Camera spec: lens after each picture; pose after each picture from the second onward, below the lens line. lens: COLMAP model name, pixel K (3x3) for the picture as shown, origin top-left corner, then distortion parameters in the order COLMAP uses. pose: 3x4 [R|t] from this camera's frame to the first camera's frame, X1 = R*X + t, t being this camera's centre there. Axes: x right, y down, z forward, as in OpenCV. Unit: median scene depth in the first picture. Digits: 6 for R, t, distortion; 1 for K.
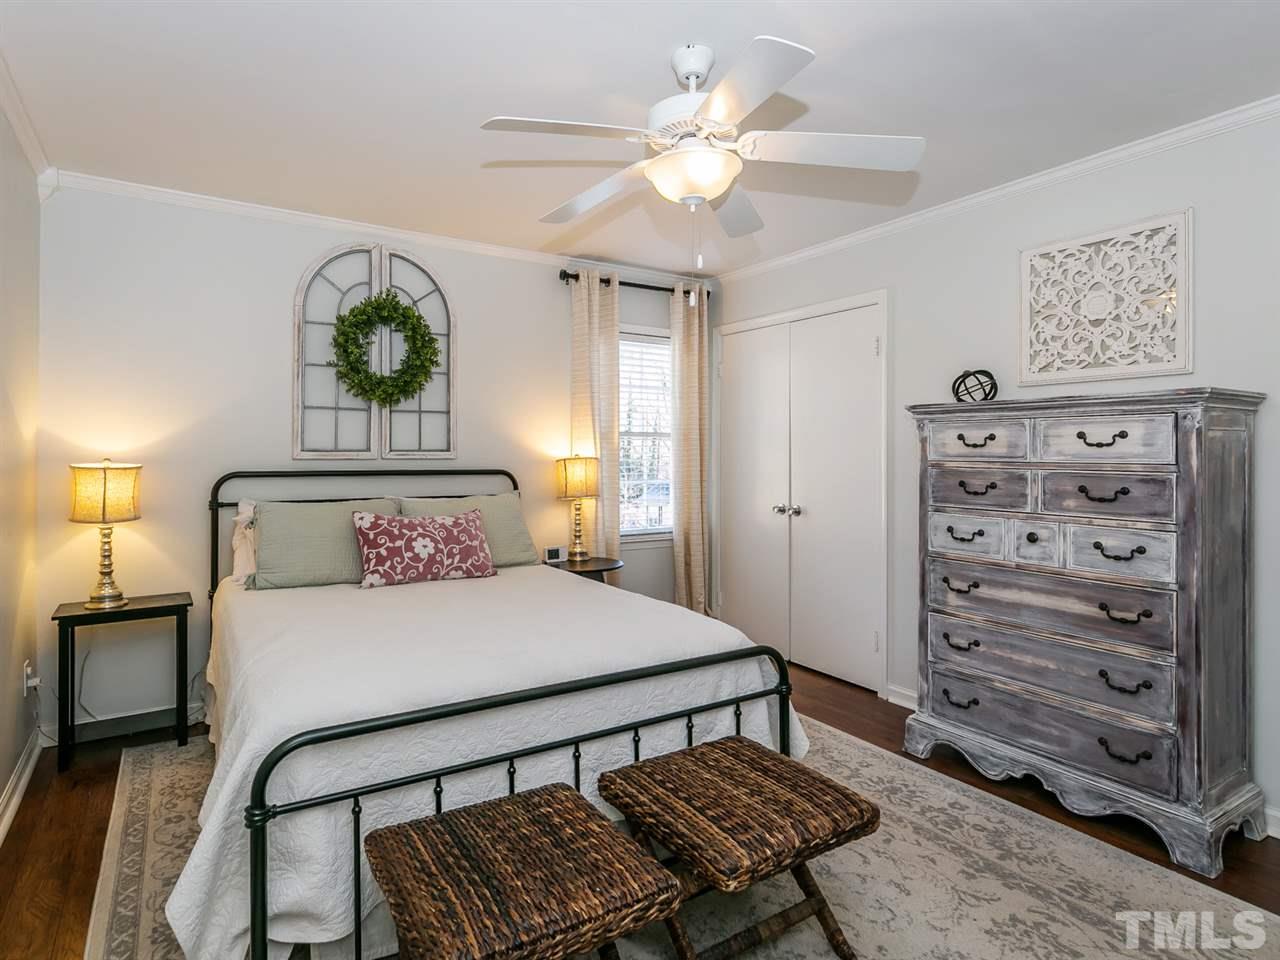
lens RADIAL K [[677.0, 0, 612.6], [0, 677.0, 469.2], [0, 0, 1]] dist [0.004507, 0.000251]
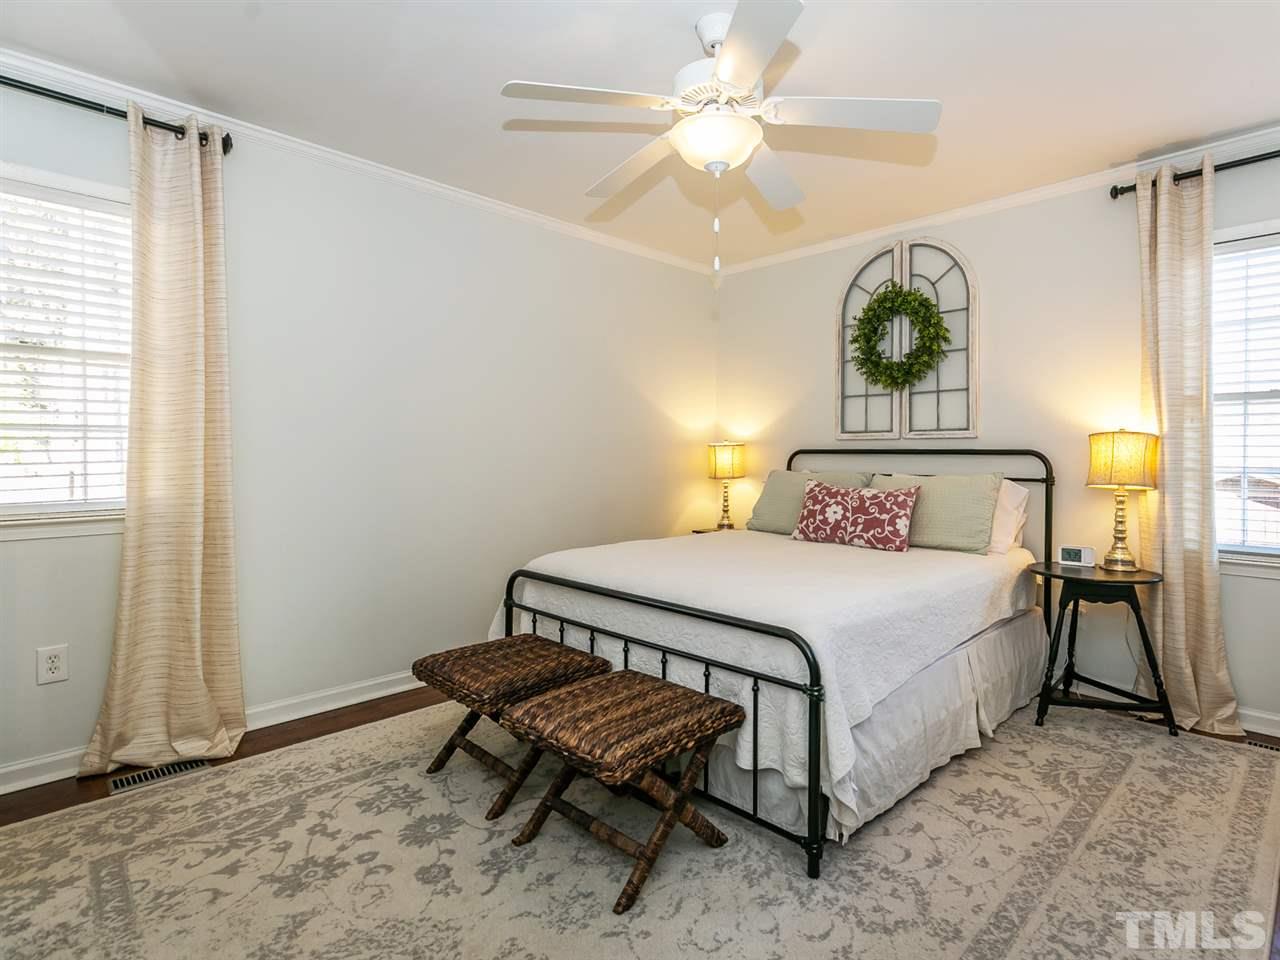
lens RADIAL K [[719.3, 0, 726.9], [0, 719.3, 478.6], [0, 0, 1]] dist [0.005950, -0.000855]
pose [[0.250580, 0.026419, -0.967735, 0.865025], [-0.023364, 0.999501, 0.021237, 0.037714], [0.967814, 0.017288, 0.251072, 0.543796]]
